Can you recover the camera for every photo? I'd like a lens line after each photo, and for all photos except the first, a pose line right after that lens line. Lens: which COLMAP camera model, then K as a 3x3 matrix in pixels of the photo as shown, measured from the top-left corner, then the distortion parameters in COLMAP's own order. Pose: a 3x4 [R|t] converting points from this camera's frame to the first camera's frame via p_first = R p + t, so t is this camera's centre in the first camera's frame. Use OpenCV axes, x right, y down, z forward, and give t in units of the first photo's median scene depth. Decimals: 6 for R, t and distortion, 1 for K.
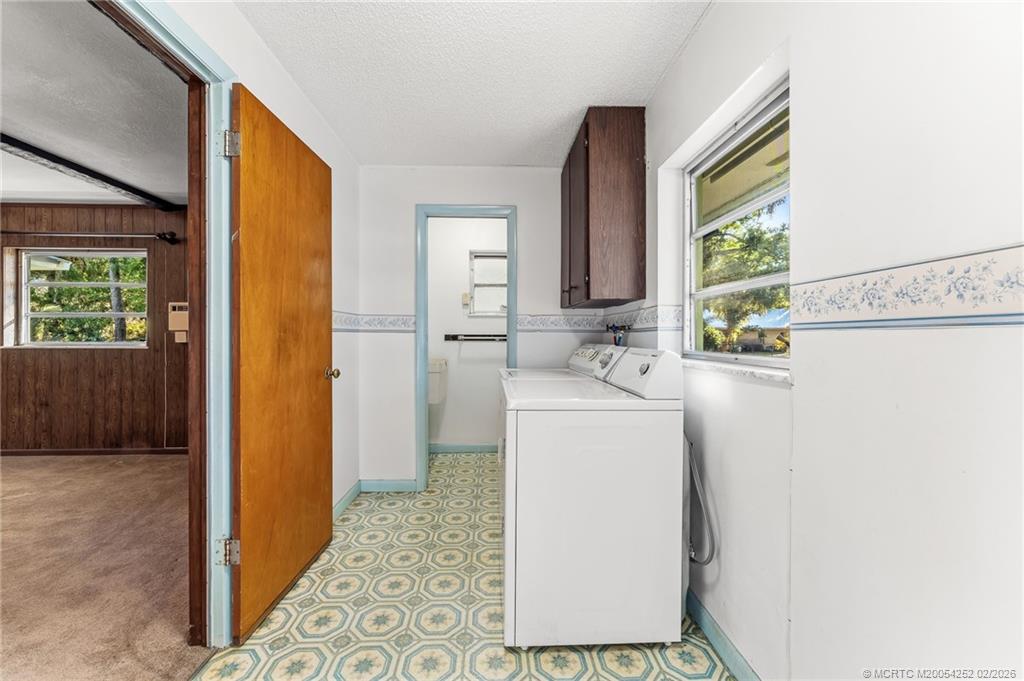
lens RADIAL K [[416.9, 0, 510.5], [0, 416.9, 340.0], [0, 0, 1]] dist [-0.000931, -0.000218]
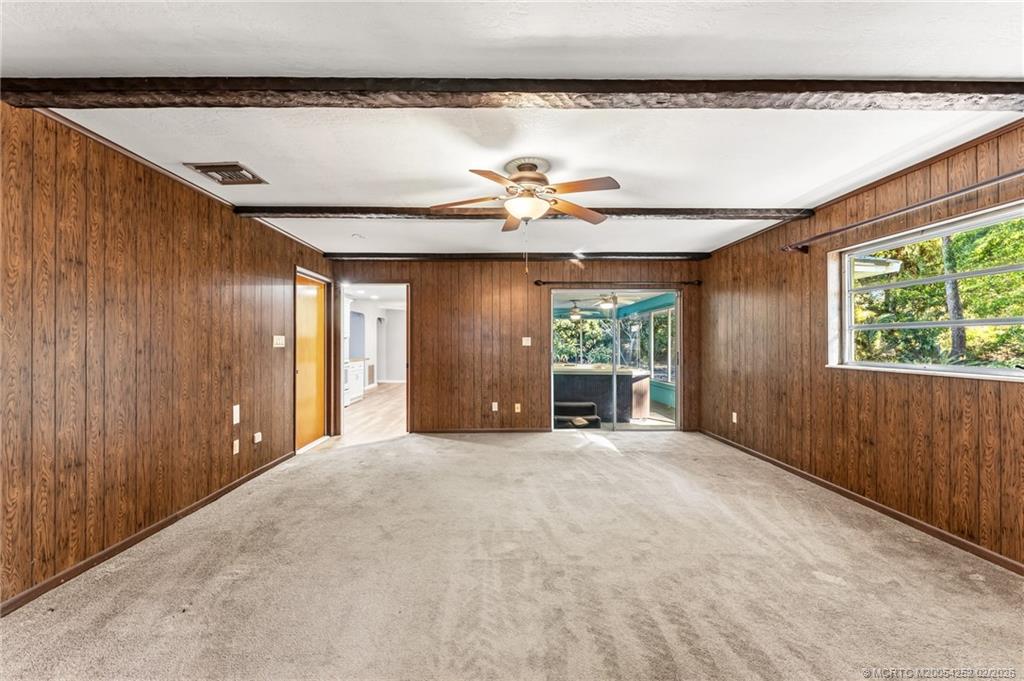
lens RADIAL K [[416.9, 0, 510.5], [0, 416.9, 340.0], [0, 0, 1]] dist [-0.000931, -0.000218]
pose [[-0.000926, -0.010996, -0.999939, -0.330833], [-0.001966, 0.999938, -0.010994, -0.026852], [0.999998, 0.001955, -0.000947, 0.324767]]
